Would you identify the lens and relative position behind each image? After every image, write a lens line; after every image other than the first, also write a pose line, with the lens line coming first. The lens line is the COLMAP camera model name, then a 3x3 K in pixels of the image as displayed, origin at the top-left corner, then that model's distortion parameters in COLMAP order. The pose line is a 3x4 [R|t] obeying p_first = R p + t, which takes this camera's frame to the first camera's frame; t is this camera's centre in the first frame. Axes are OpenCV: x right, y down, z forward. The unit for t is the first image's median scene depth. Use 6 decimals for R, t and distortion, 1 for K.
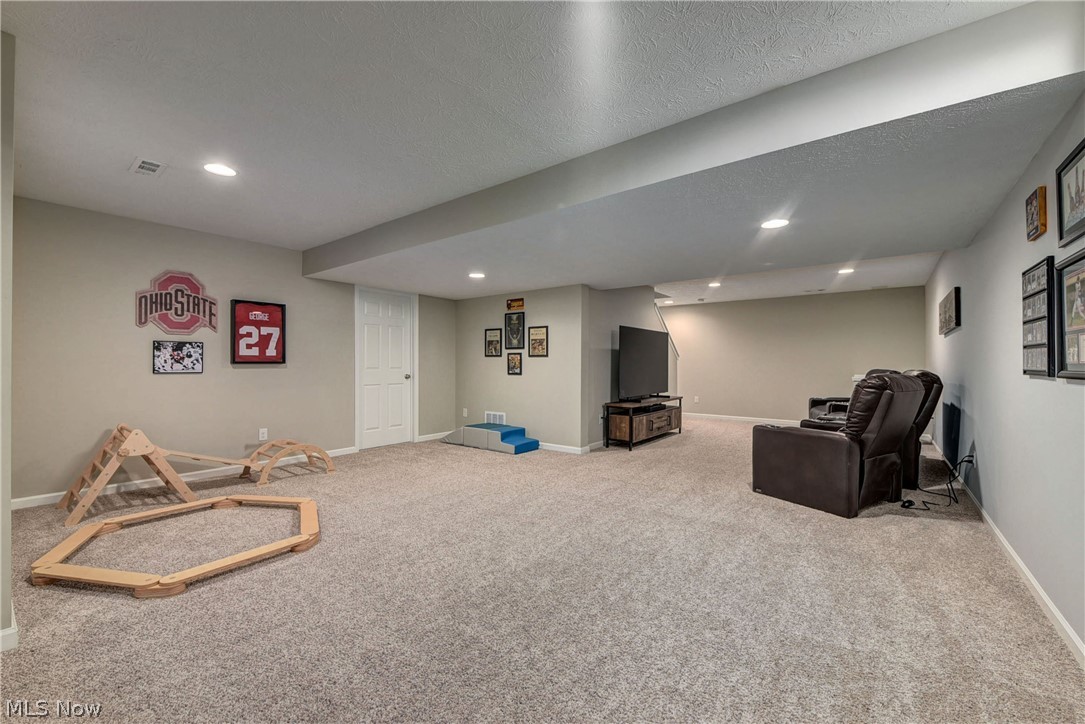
lens RADIAL K [[432.6, 0, 542.7], [0, 432.6, 362.6], [0, 0, 1]] dist [-0.013285, 0.000240]
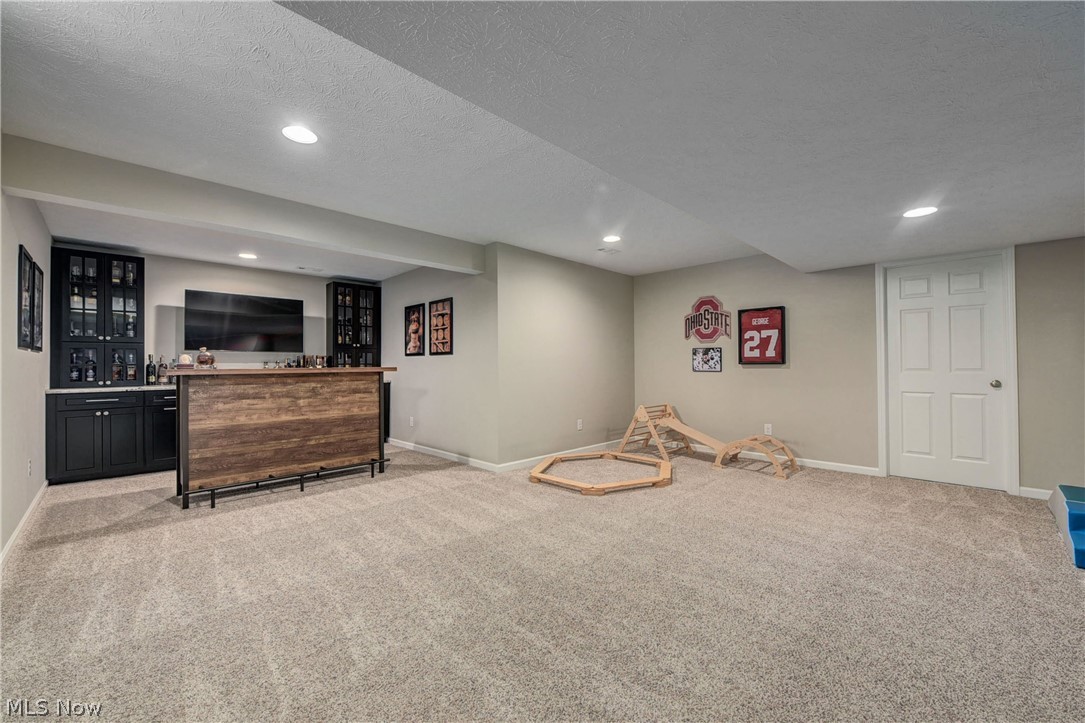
lens RADIAL K [[432.6, 0, 545.4], [0, 432.6, 362.8], [0, 0, 1]] dist [-0.013285, 0.000240]
pose [[-0.136978, -0.002010, -0.990572, 0.540655], [0.009755, 0.999947, -0.003378, -0.002712], [0.990526, -0.010126, -0.136952, 0.640127]]
